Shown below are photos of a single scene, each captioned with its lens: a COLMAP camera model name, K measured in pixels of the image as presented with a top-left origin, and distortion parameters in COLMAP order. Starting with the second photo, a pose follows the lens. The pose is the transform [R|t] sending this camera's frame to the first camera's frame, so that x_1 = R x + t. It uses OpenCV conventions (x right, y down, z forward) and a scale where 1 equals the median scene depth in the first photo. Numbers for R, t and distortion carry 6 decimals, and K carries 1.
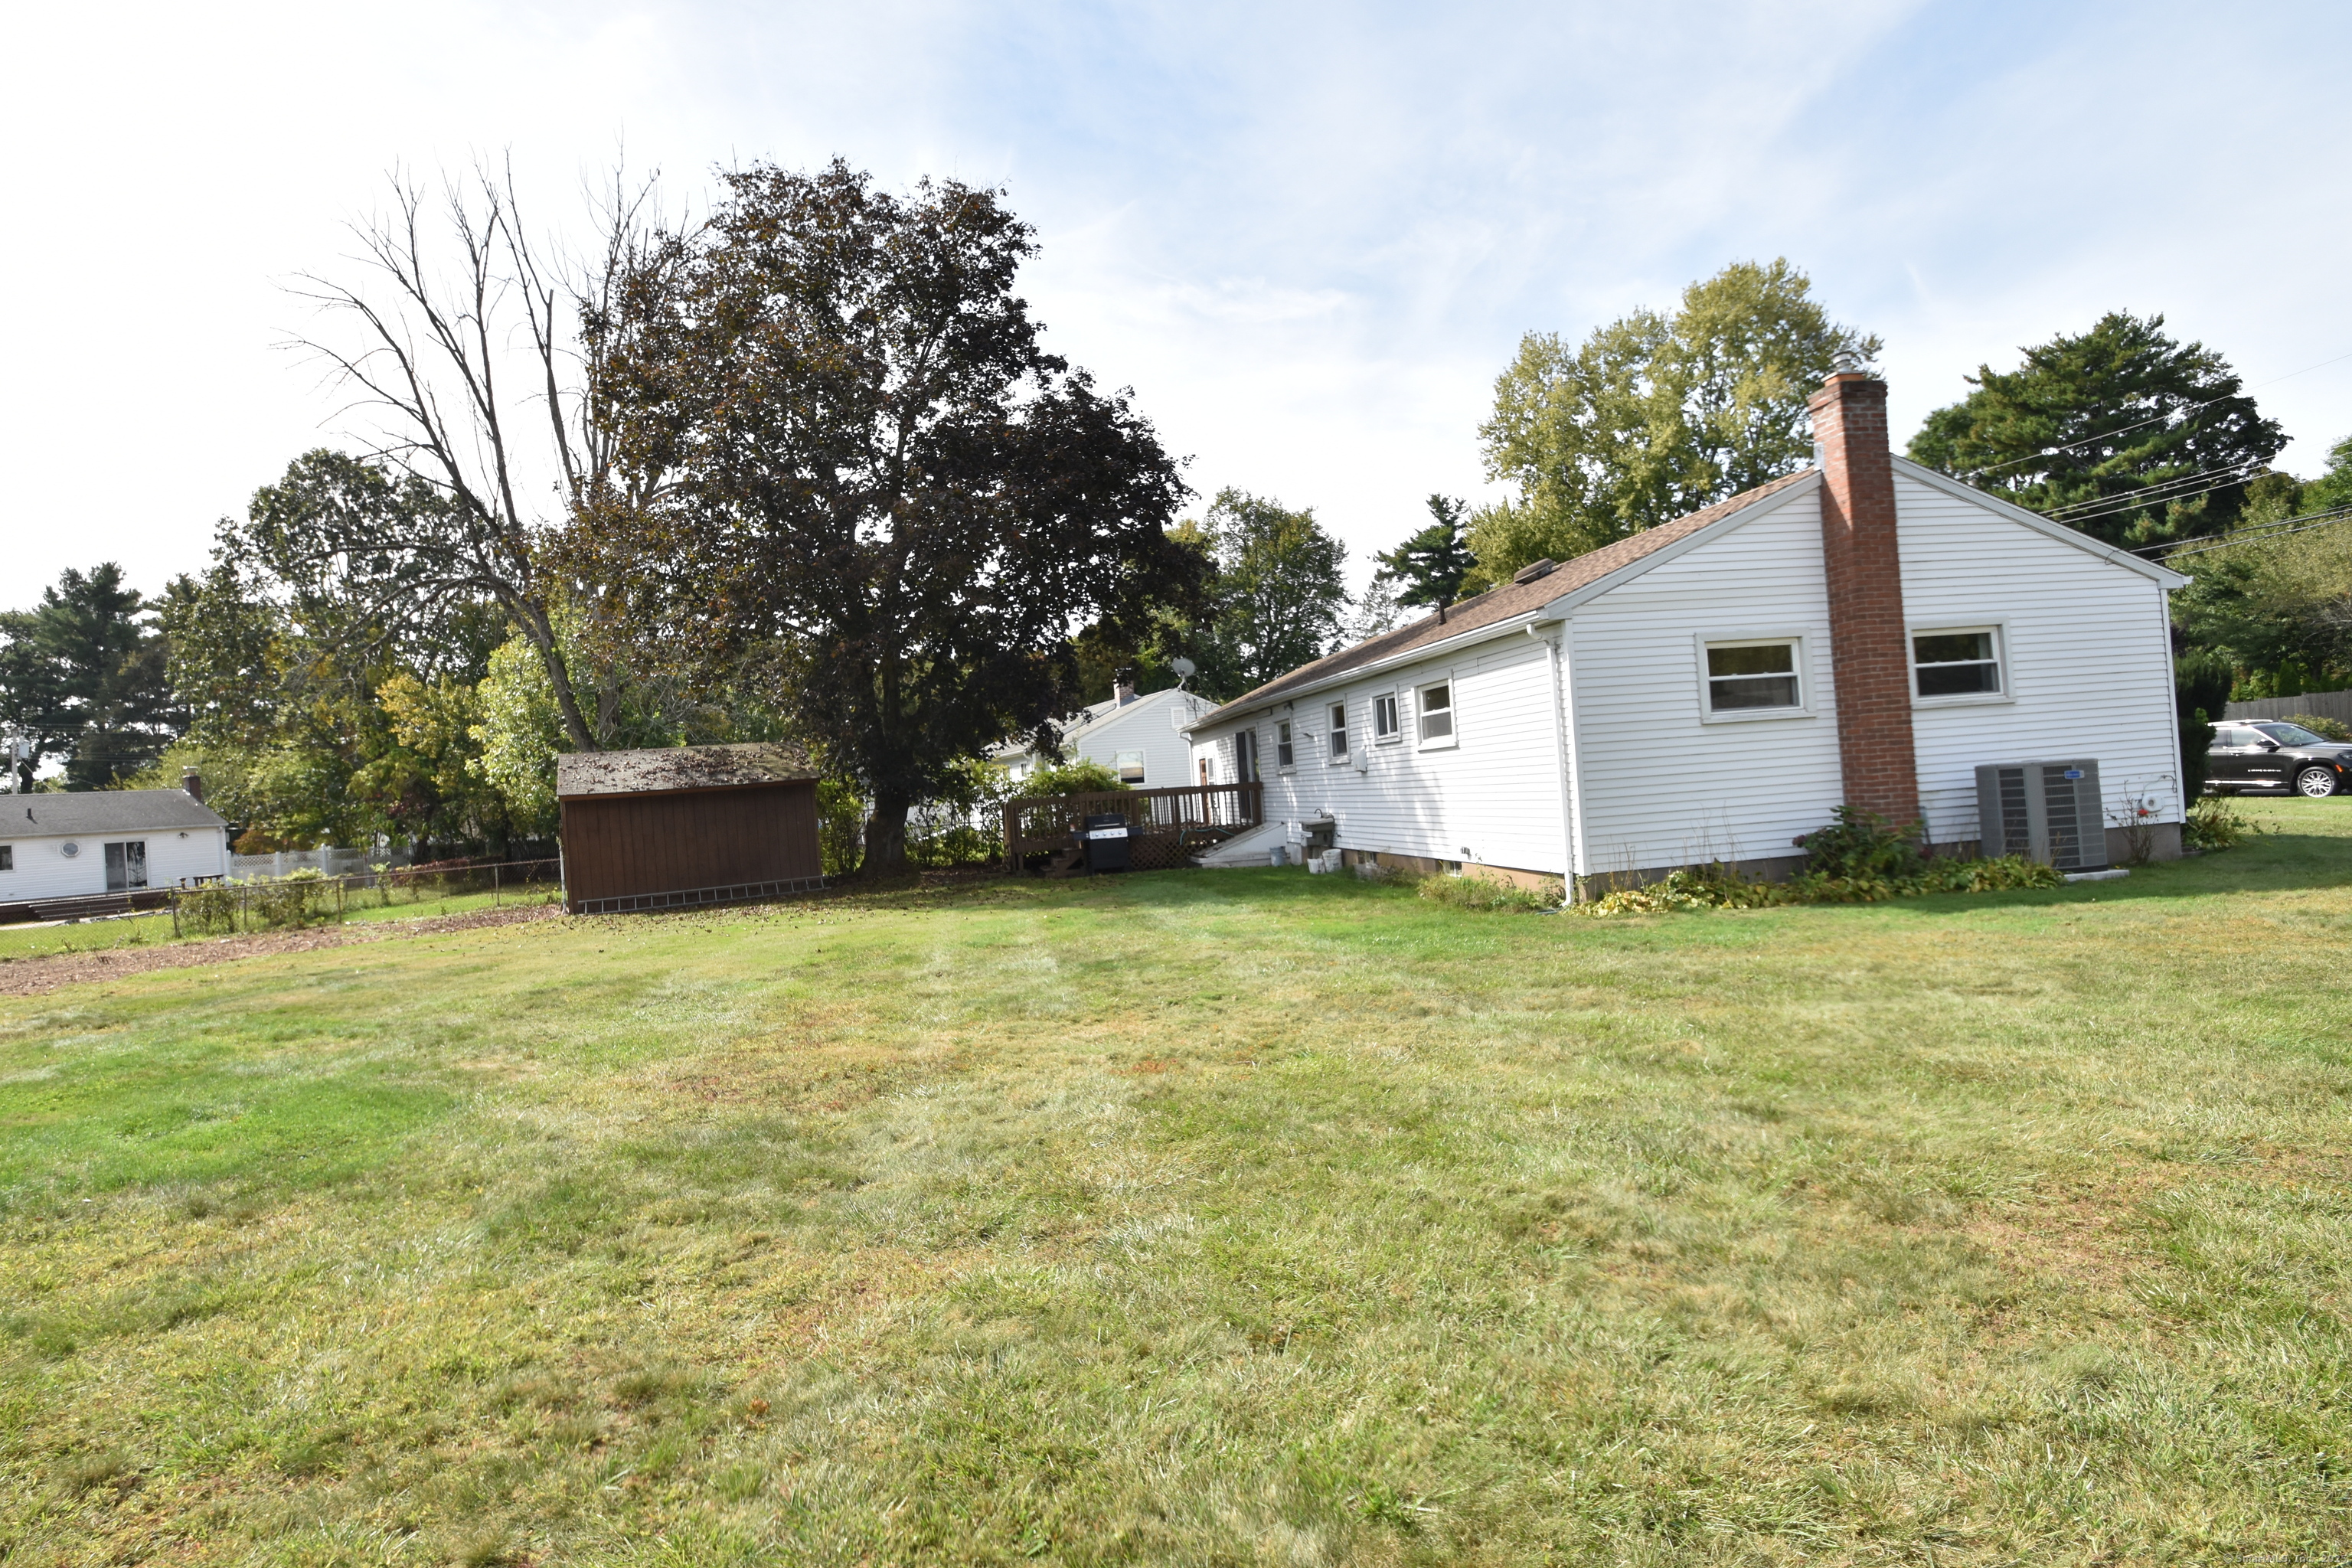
lens RADIAL K [[1220.4, 0, 1176.0], [0, 1220.4, 784.0], [0, 0, 1]] dist [-0.001301, -0.000238]
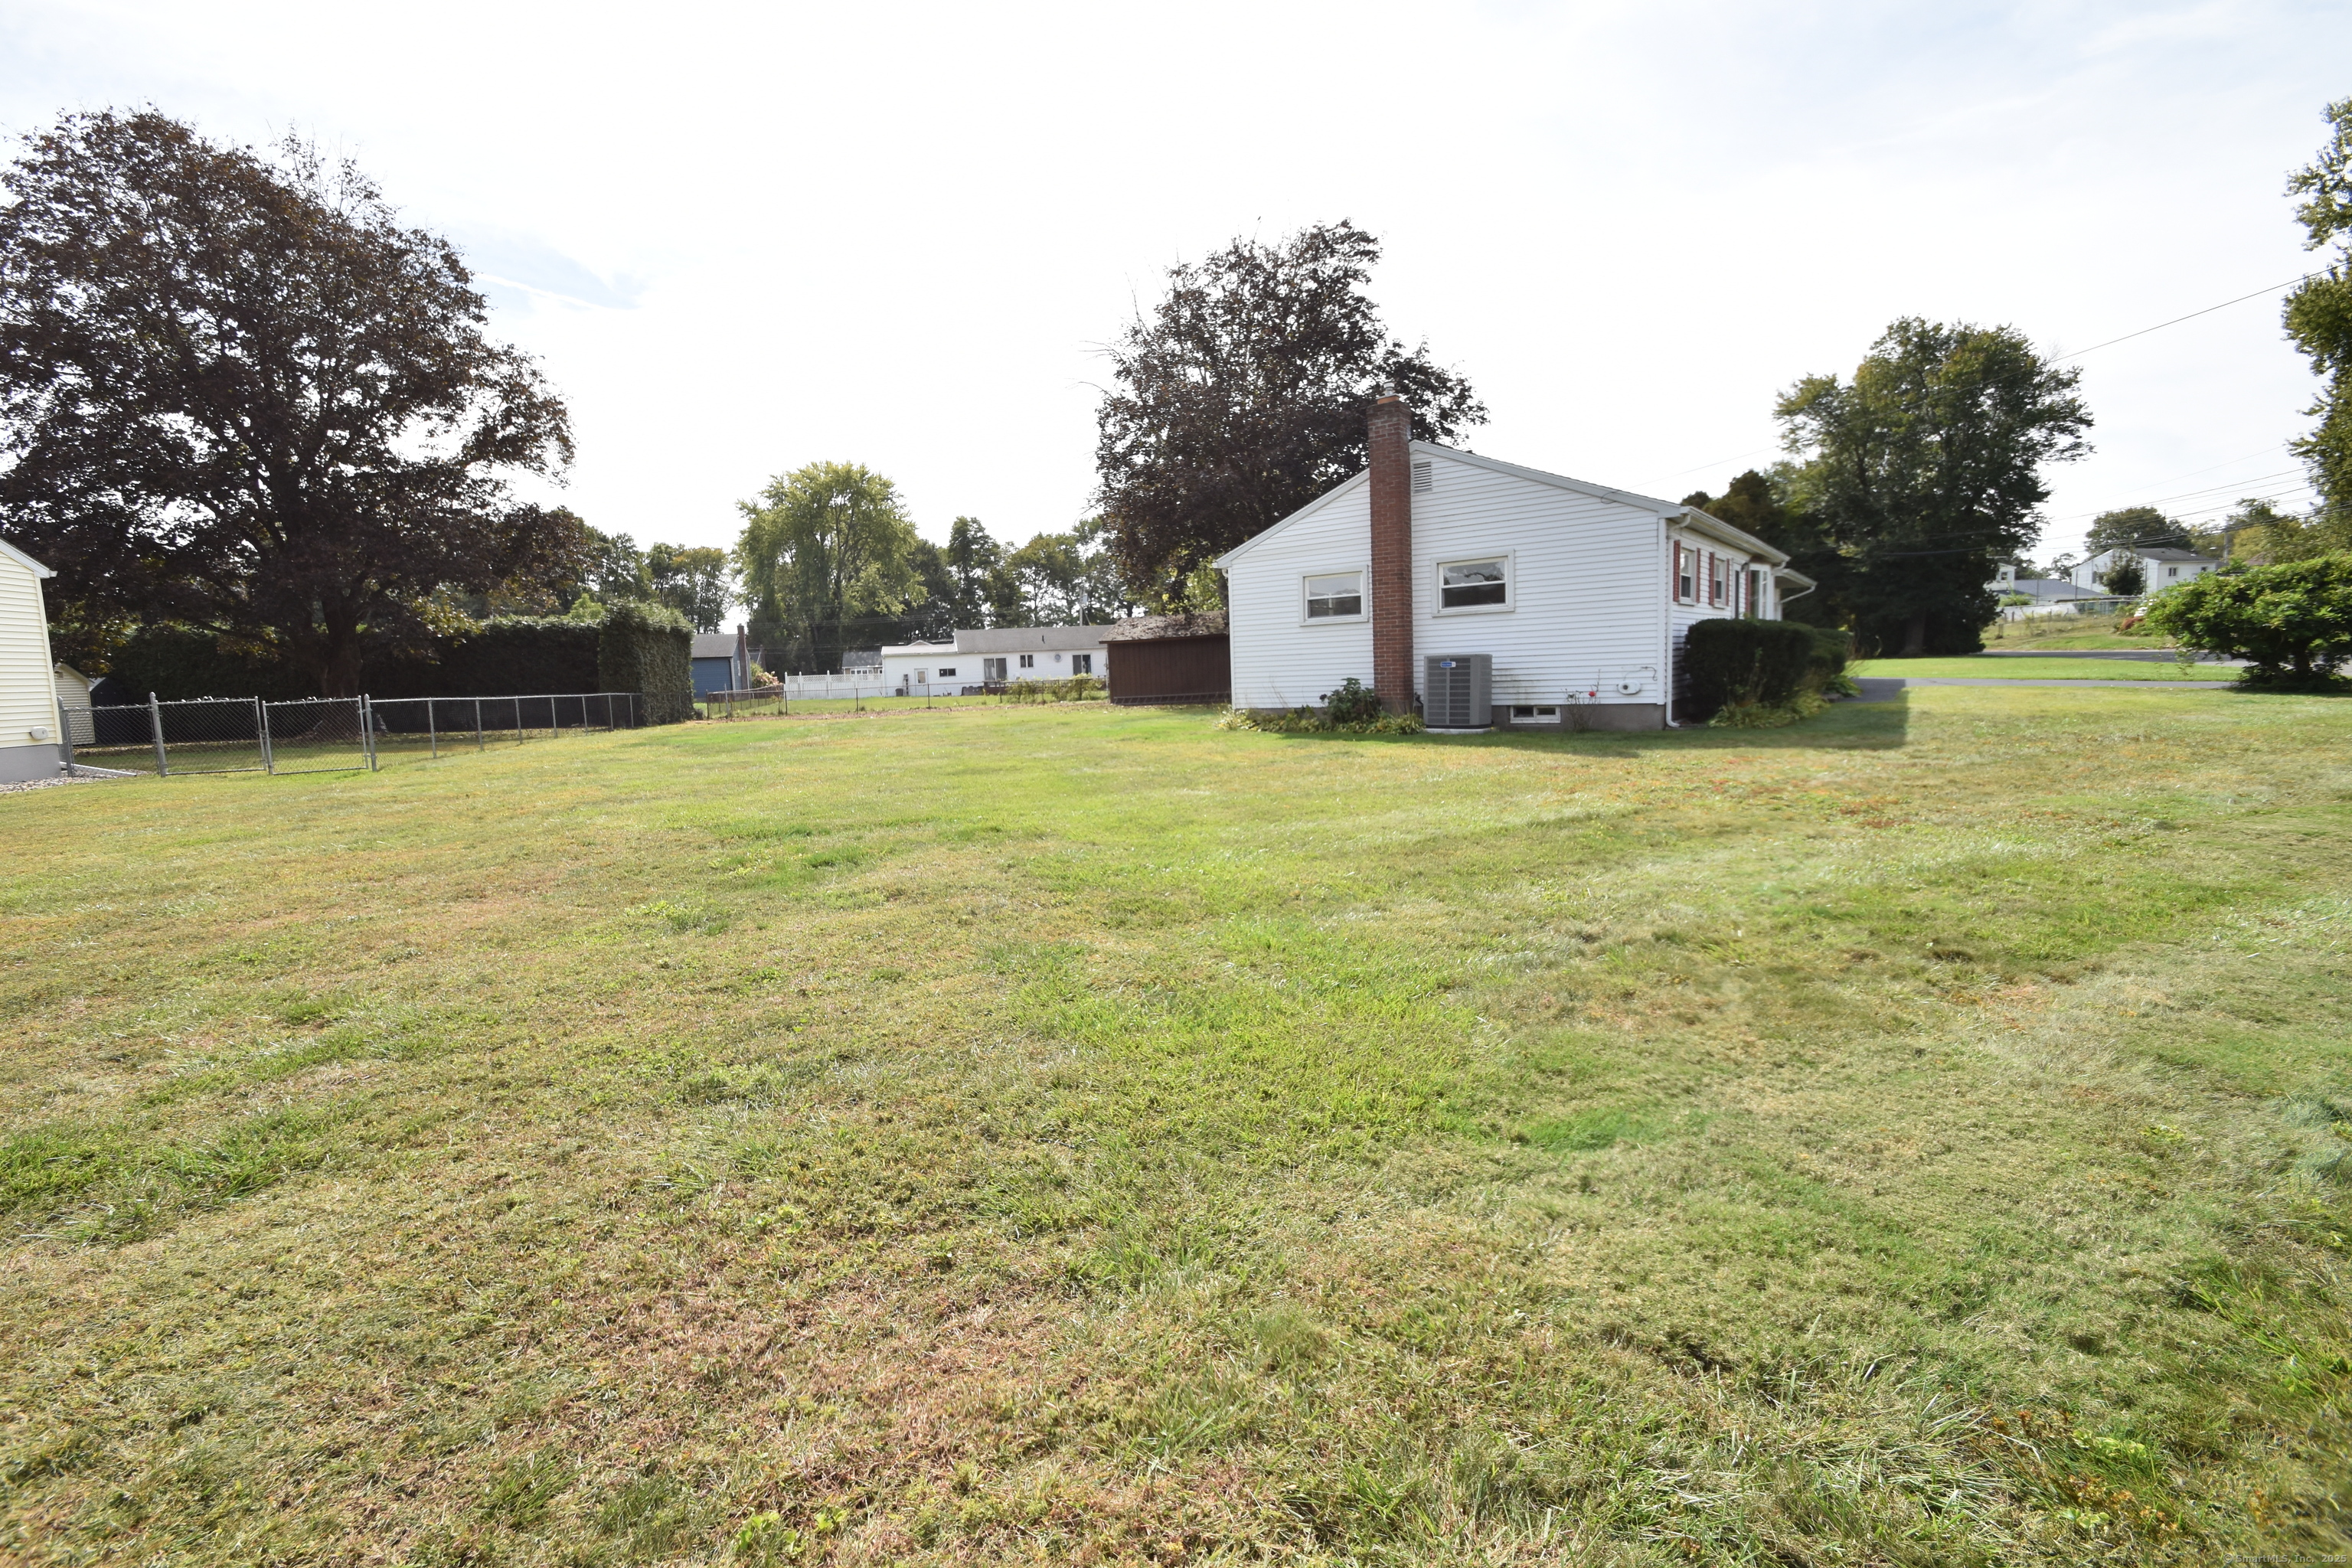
lens RADIAL K [[1059.1, 0, 1176.0], [0, 1059.1, 784.0], [0, 0, 1]] dist [-0.000321, -0.000155]
pose [[0.713350, 0.115623, -0.691204, 0.617508], [-0.003016, 0.986793, 0.161956, -0.032113], [0.700801, -0.113447, 0.704278, -0.083156]]
